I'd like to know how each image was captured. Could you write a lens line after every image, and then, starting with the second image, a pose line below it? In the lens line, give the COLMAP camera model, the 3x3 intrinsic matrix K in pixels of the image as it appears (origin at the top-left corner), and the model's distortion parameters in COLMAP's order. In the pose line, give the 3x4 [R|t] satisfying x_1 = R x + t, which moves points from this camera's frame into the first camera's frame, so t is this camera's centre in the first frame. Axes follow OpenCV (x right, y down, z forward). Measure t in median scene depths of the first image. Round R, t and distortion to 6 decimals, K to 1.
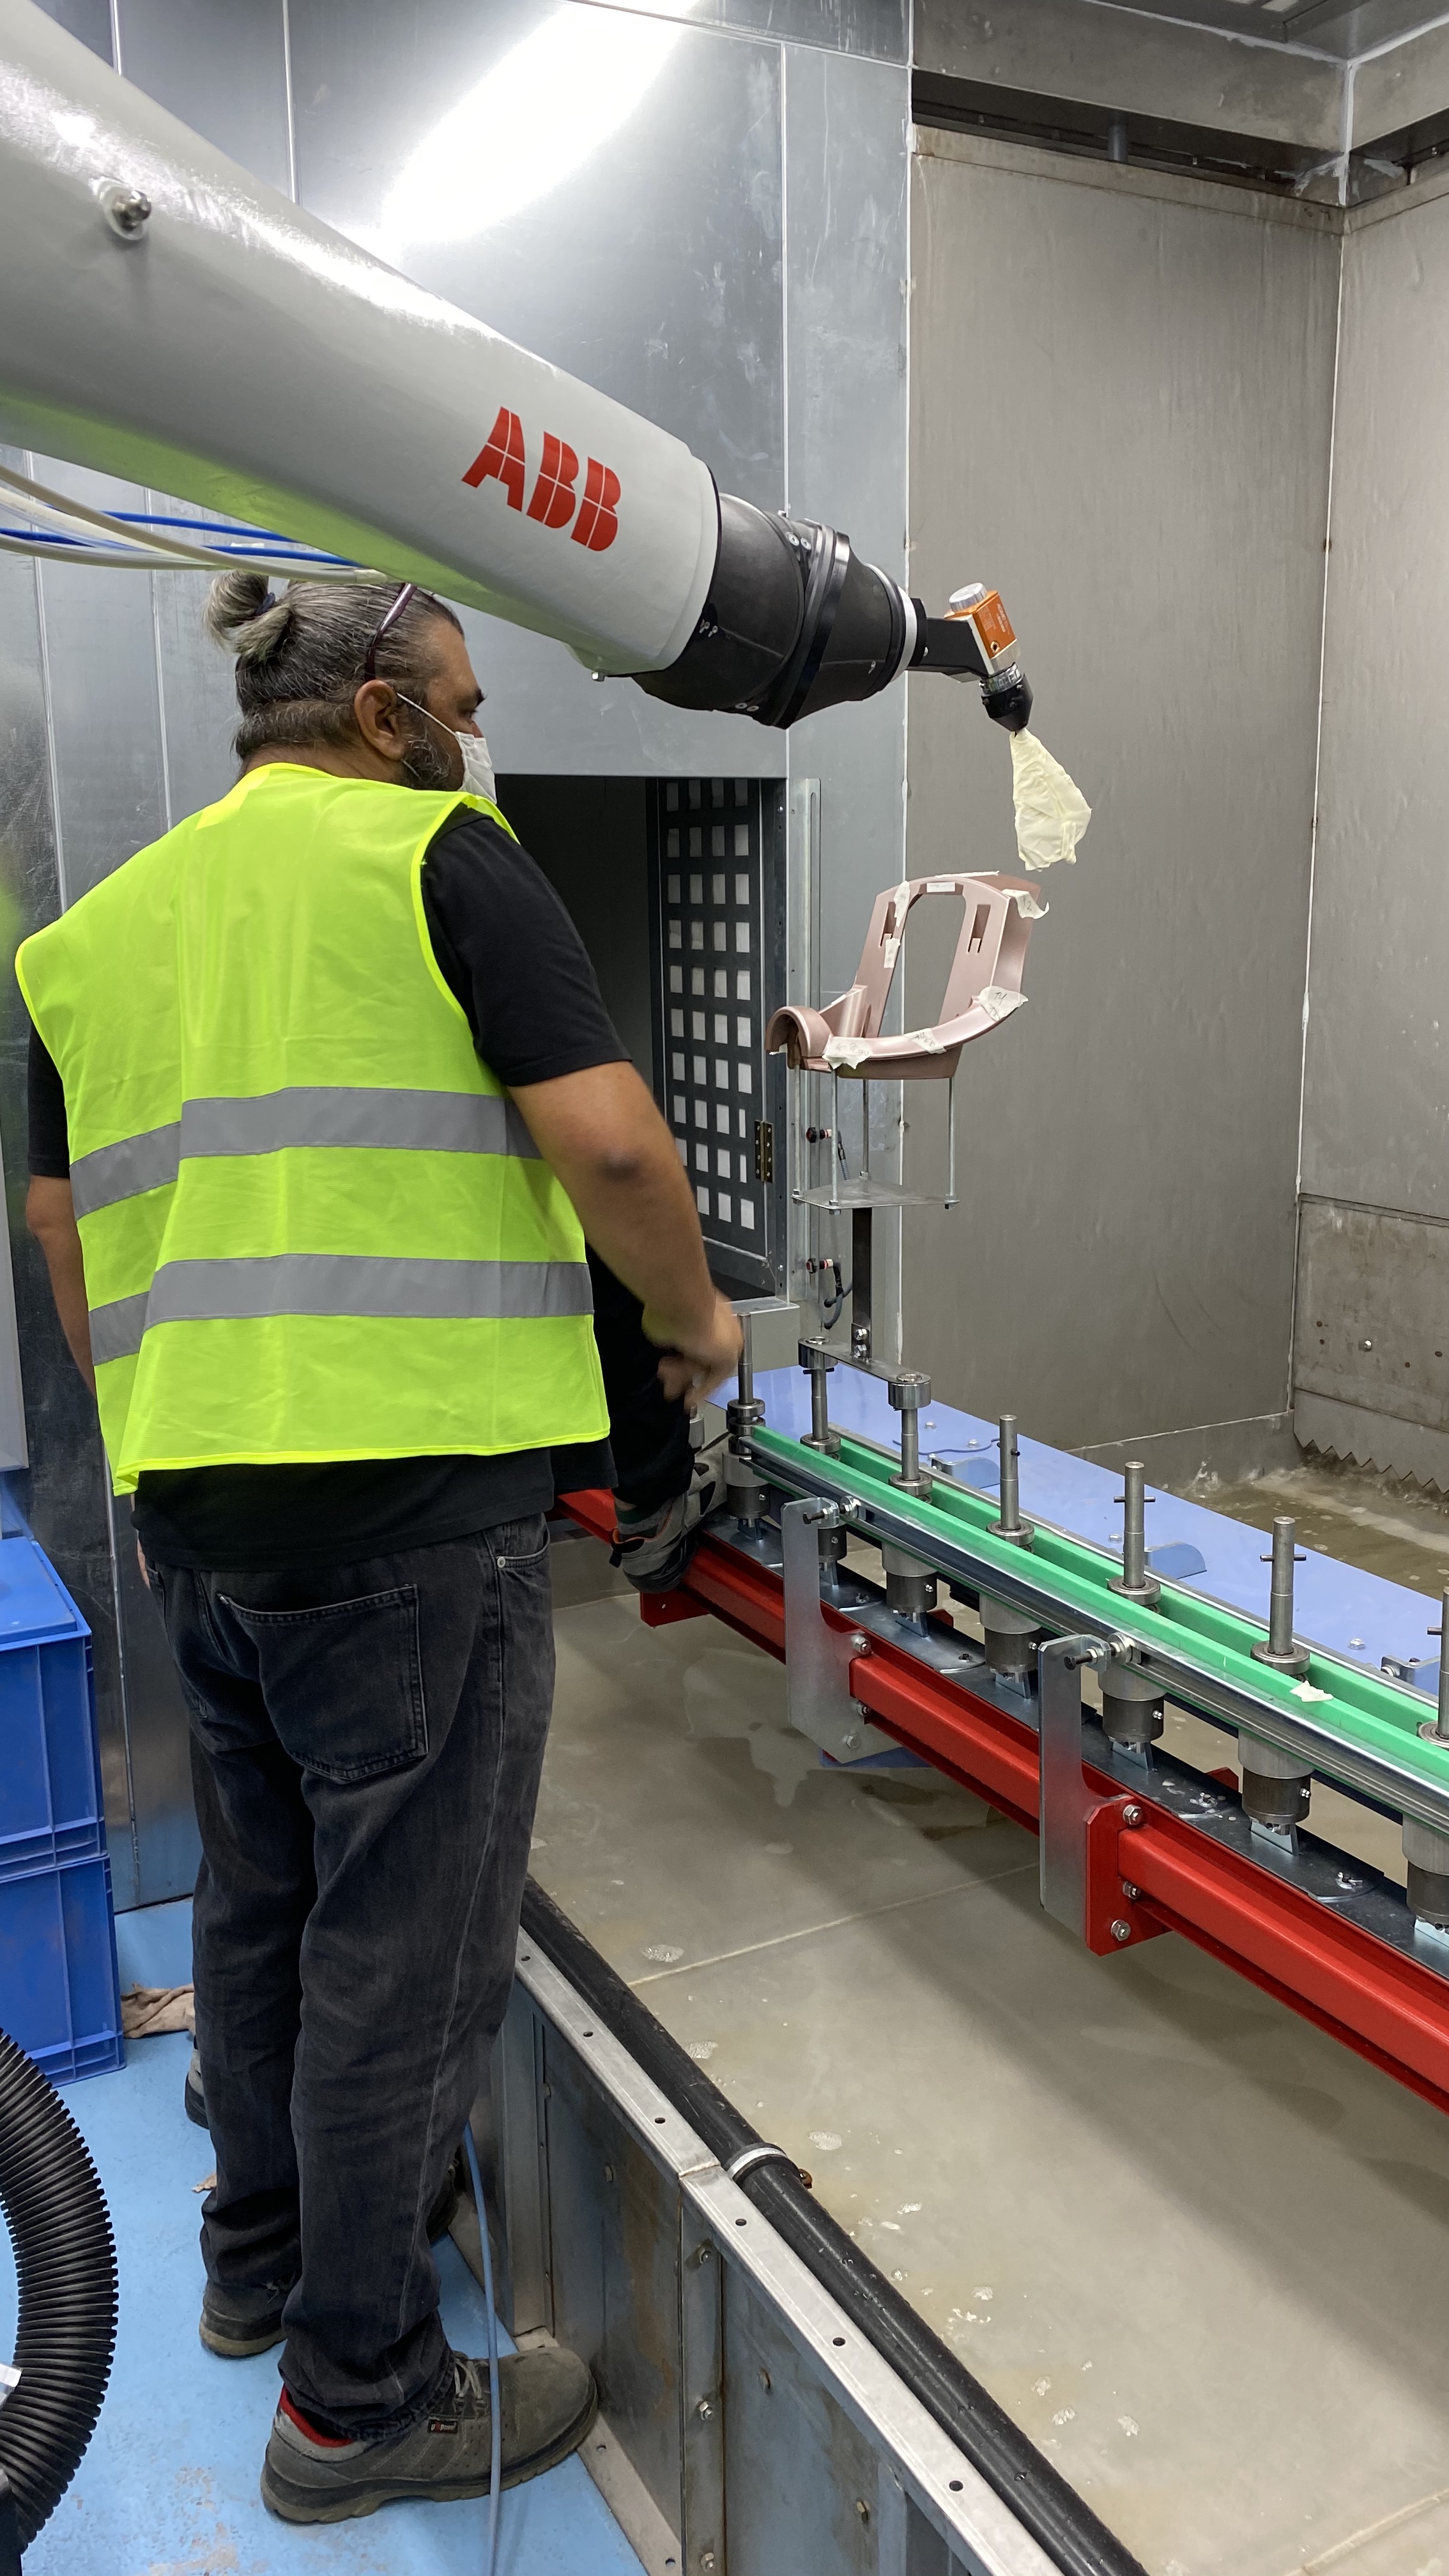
lens RADIAL K [[1826.7, 0, 736.7], [0, 1826.7, 1239.6], [0, 0, 1]] dist [0.029422, -0.000120]
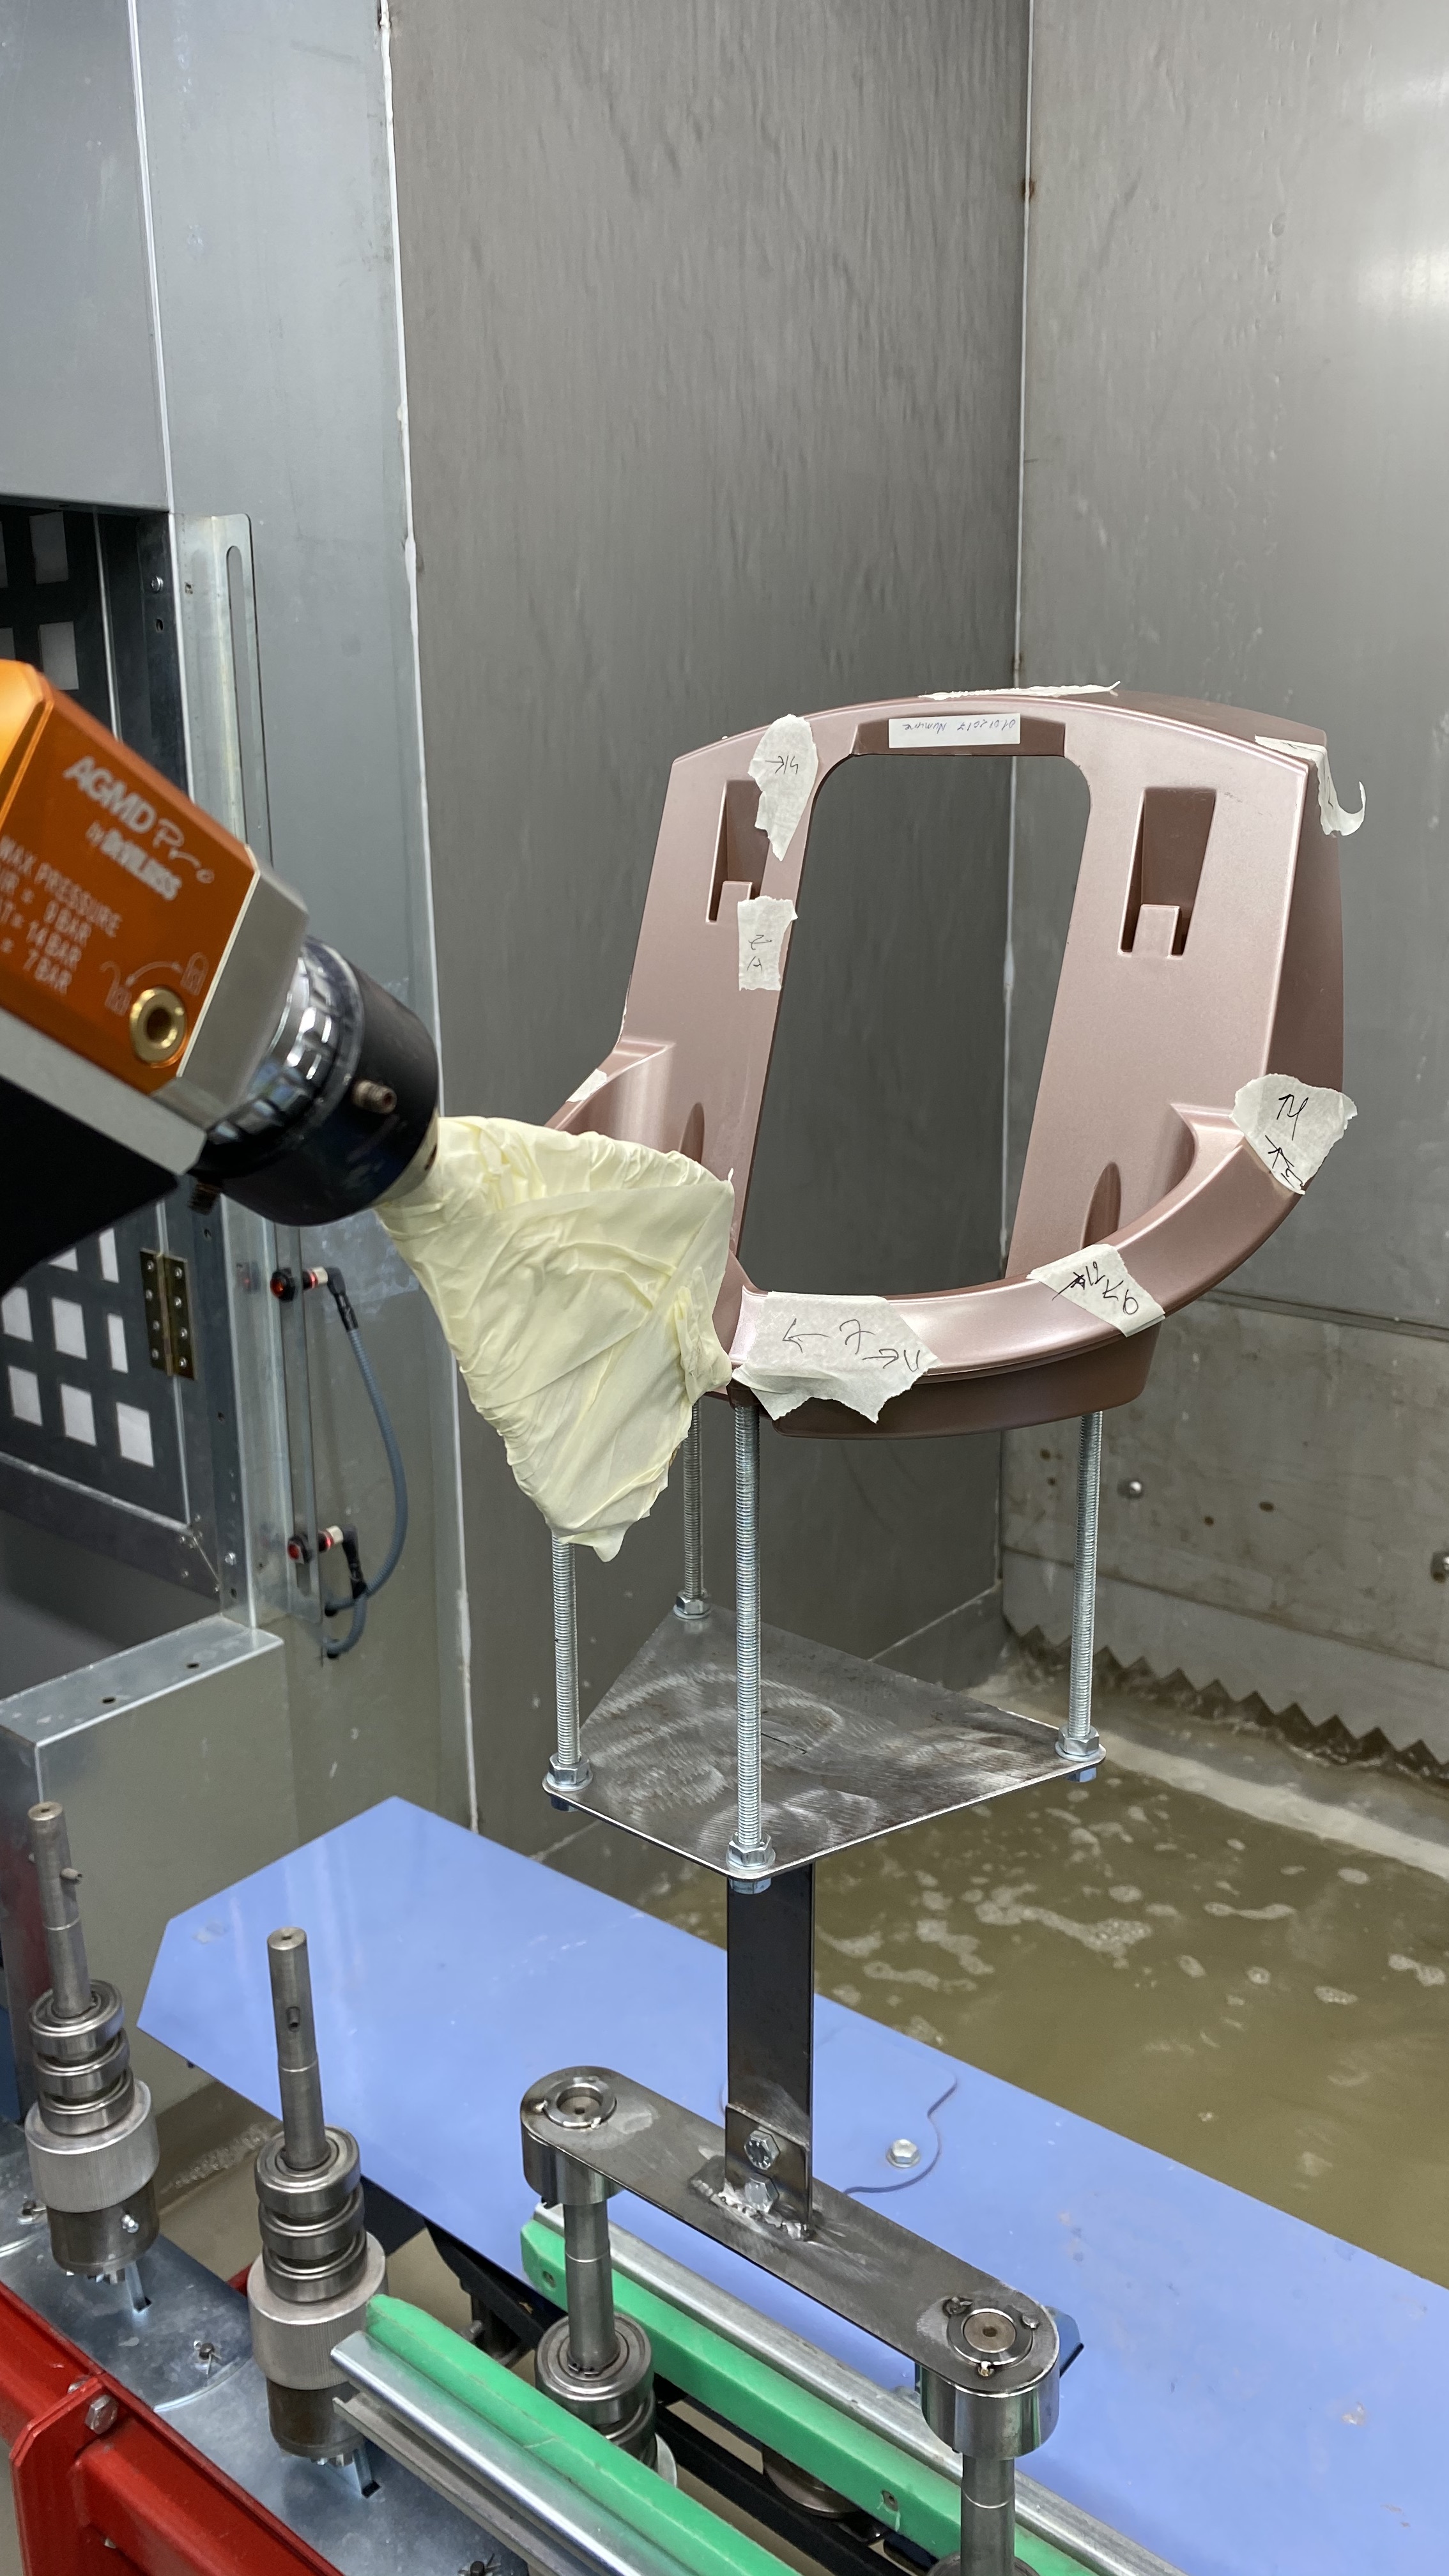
lens RADIAL K [[1826.7, 0, 736.7], [0, 1826.7, 1239.6], [0, 0, 1]] dist [0.029422, -0.000120]
pose [[0.916140, -0.086771, 0.391354, -0.035653], [0.066195, 0.995635, 0.065793, -0.091519], [-0.395354, -0.034370, 0.917885, 0.511390]]
